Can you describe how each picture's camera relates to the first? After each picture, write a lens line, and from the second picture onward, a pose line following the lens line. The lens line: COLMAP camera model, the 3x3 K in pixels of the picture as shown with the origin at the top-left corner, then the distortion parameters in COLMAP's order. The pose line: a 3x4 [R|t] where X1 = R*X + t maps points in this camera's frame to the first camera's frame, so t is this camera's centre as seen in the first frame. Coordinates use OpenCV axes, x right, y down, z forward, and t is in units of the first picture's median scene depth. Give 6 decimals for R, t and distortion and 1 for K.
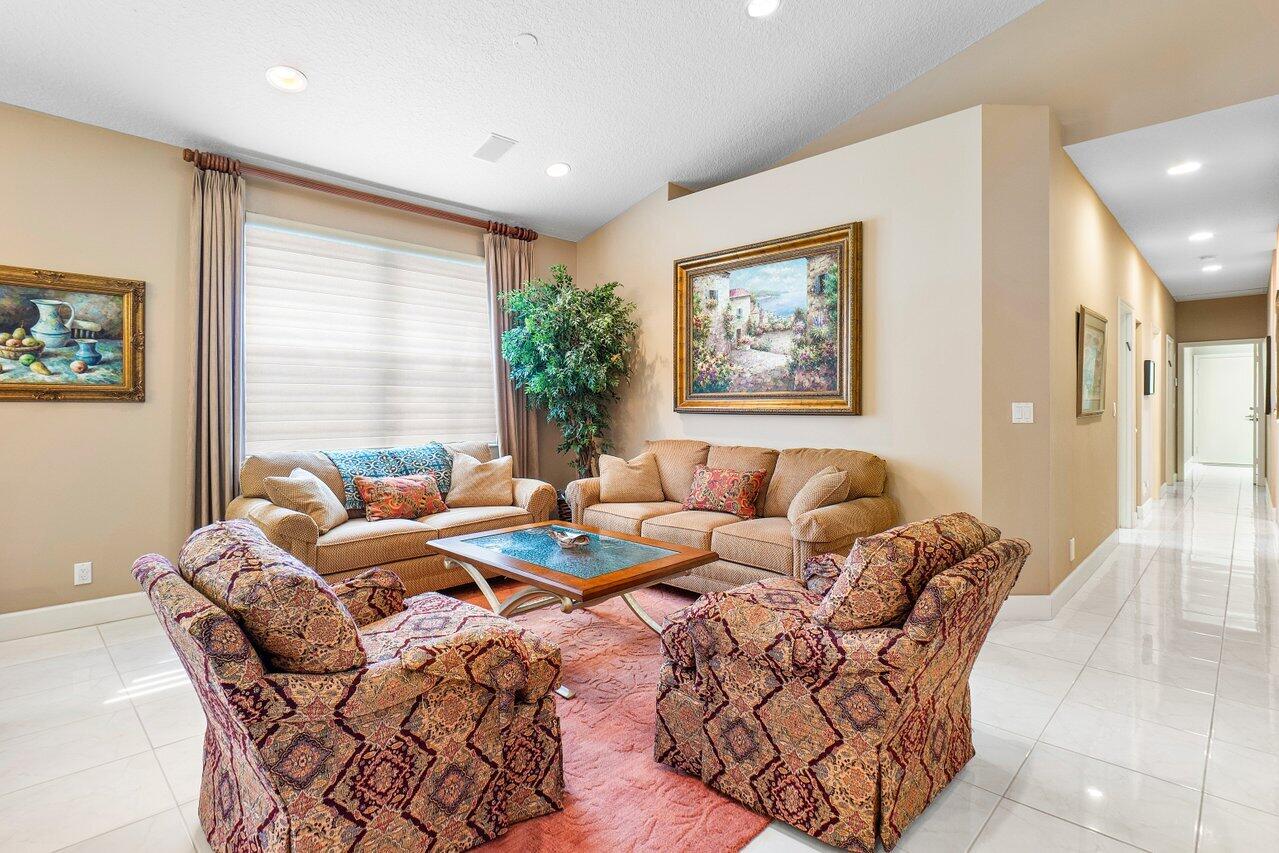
lens RADIAL K [[621.3, 0, 636.2], [0, 621.3, 406.4], [0, 0, 1]] dist [-0.003505, 0.000314]
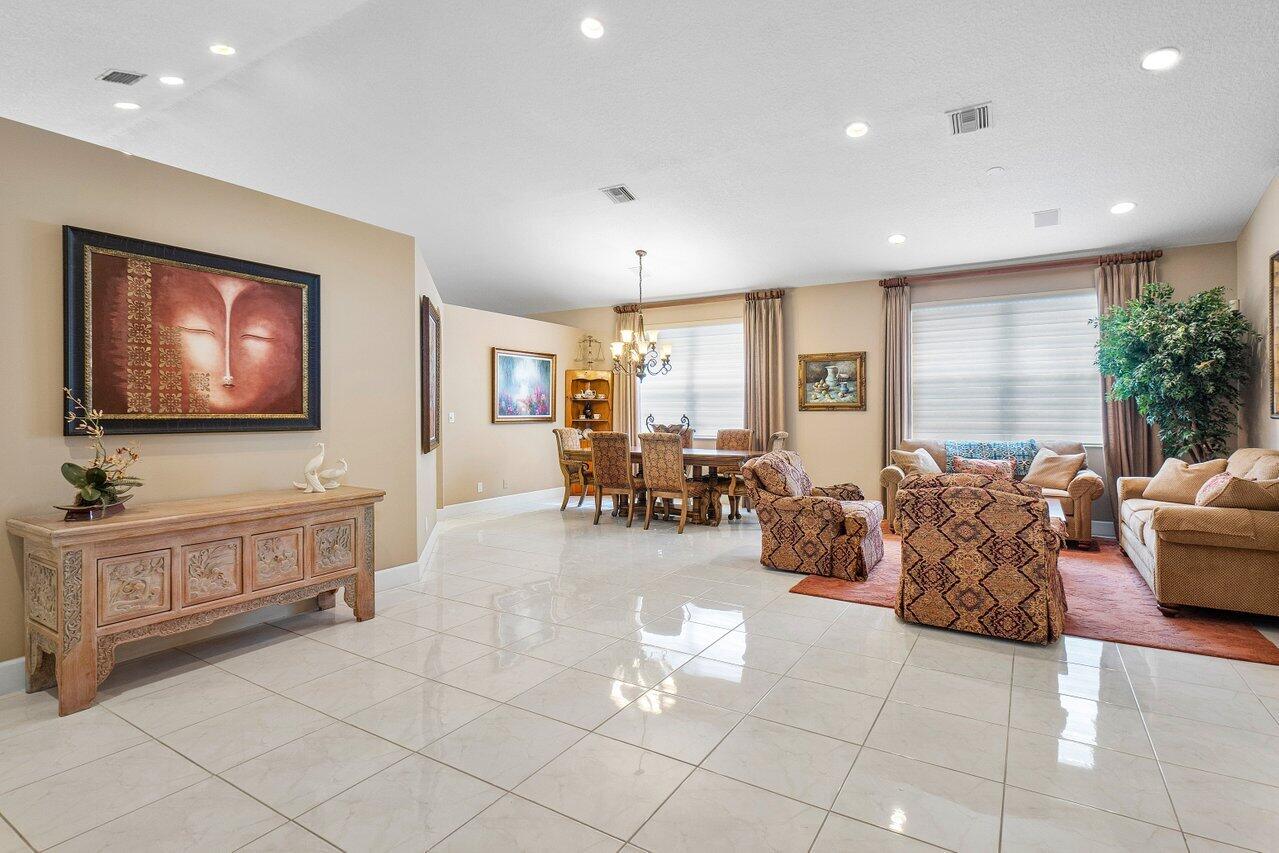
lens RADIAL K [[630.6, 0, 641.4], [0, 630.6, 389.3], [0, 0, 1]] dist [0.002325, 0.000389]
pose [[0.219606, -0.038450, -0.974831, 1.048980], [0.000329, 0.999226, -0.039338, 0.003476], [0.975589, 0.008318, 0.219449, -0.167587]]
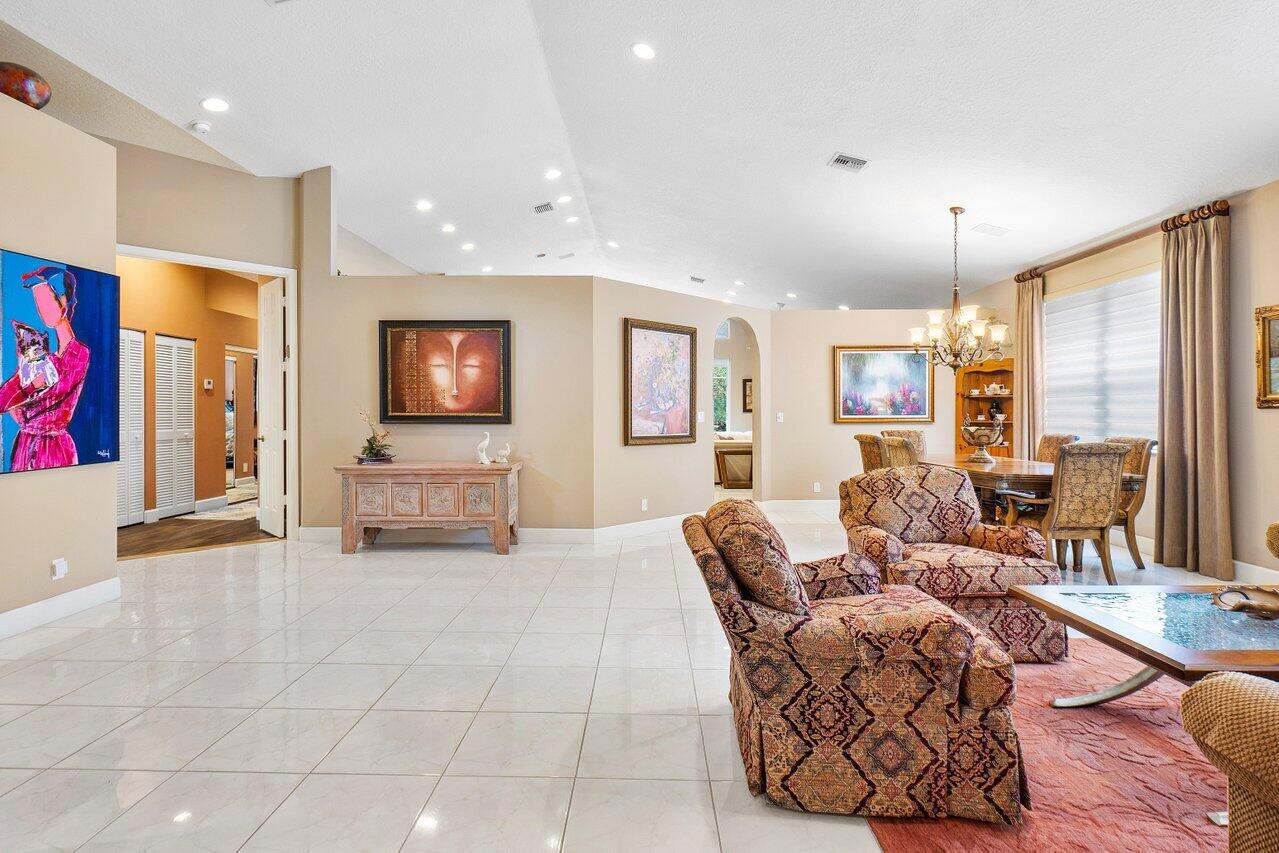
lens RADIAL K [[627.7, 0, 637.9], [0, 627.7, 386.8], [0, 0, 1]] dist [-0.001877, 0.000027]
pose [[-0.724912, -0.031905, -0.688102, 0.753390], [-0.001659, 0.999005, -0.044573, 0.006751], [0.688839, -0.031170, -0.724244, 0.891203]]
